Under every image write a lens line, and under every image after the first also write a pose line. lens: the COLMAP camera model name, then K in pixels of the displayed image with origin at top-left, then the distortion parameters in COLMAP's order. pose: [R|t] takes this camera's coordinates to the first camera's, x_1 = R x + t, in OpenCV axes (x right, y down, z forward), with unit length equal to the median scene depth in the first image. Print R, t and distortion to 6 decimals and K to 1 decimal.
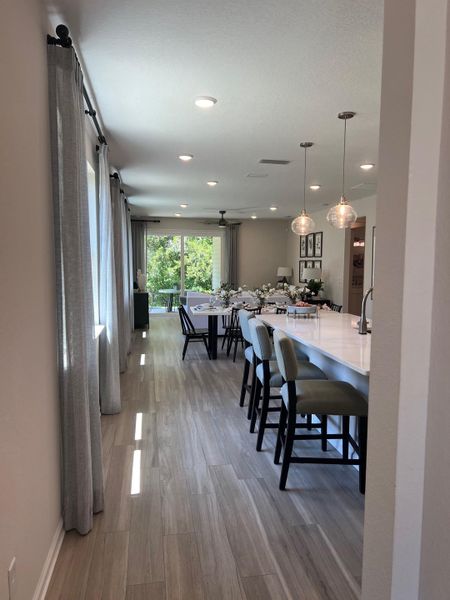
lens RADIAL K [[418.2, 0, 216.1], [0, 418.2, 300.8], [0, 0, 1]] dist [0.096811, -0.119542]
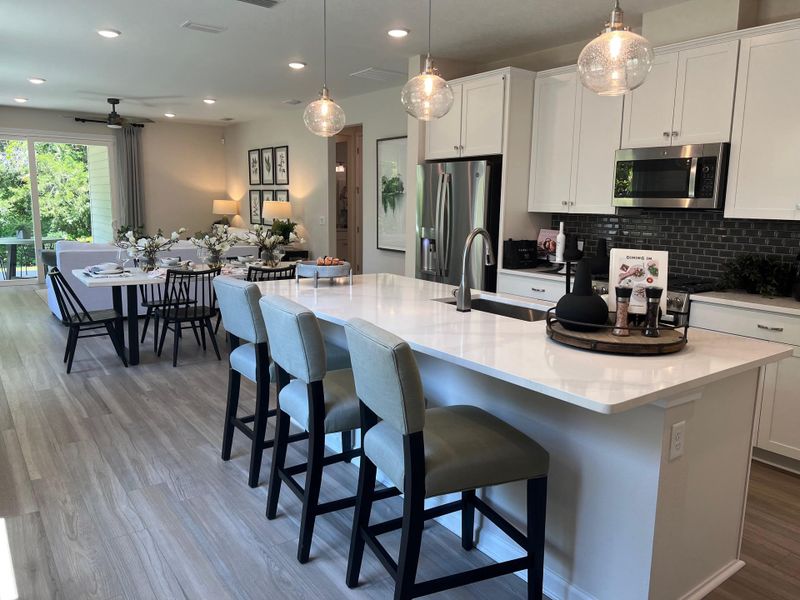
lens RADIAL K [[600.6, 0, 400.5], [0, 600.6, 292.1], [0, 0, 1]] dist [0.060388, -0.067749]
pose [[0.892649, -0.056366, 0.447215, -0.039811], [0.025941, 0.996930, 0.073873, -0.004147], [-0.450006, -0.054342, 0.891371, 0.134730]]
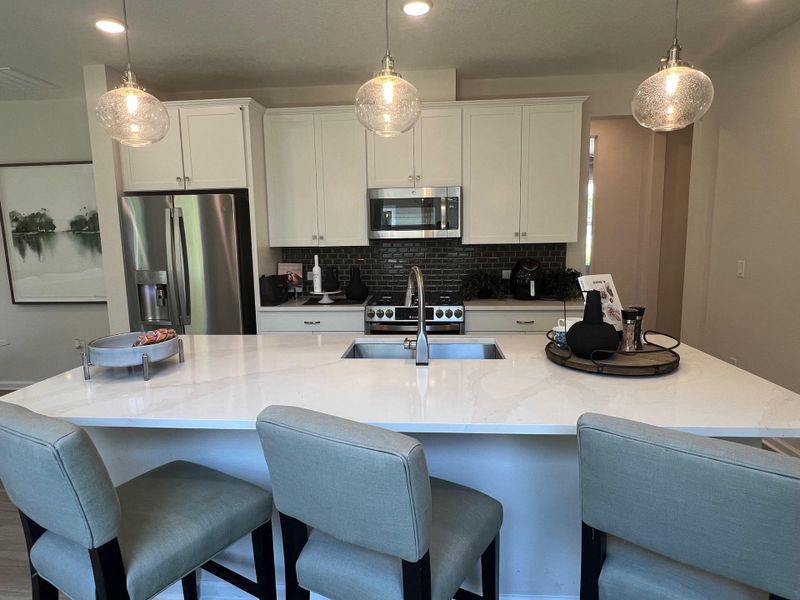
lens RADIAL K [[467.2, 0, 453.9], [0, 467.2, 300.0], [0, 0, 1]] dist [-0.001344, 0.000217]
pose [[0.245150, -0.144880, 0.958599, -0.068731], [0.102874, 0.987076, 0.122875, -0.025520], [-0.964012, 0.068492, 0.256886, 0.353584]]
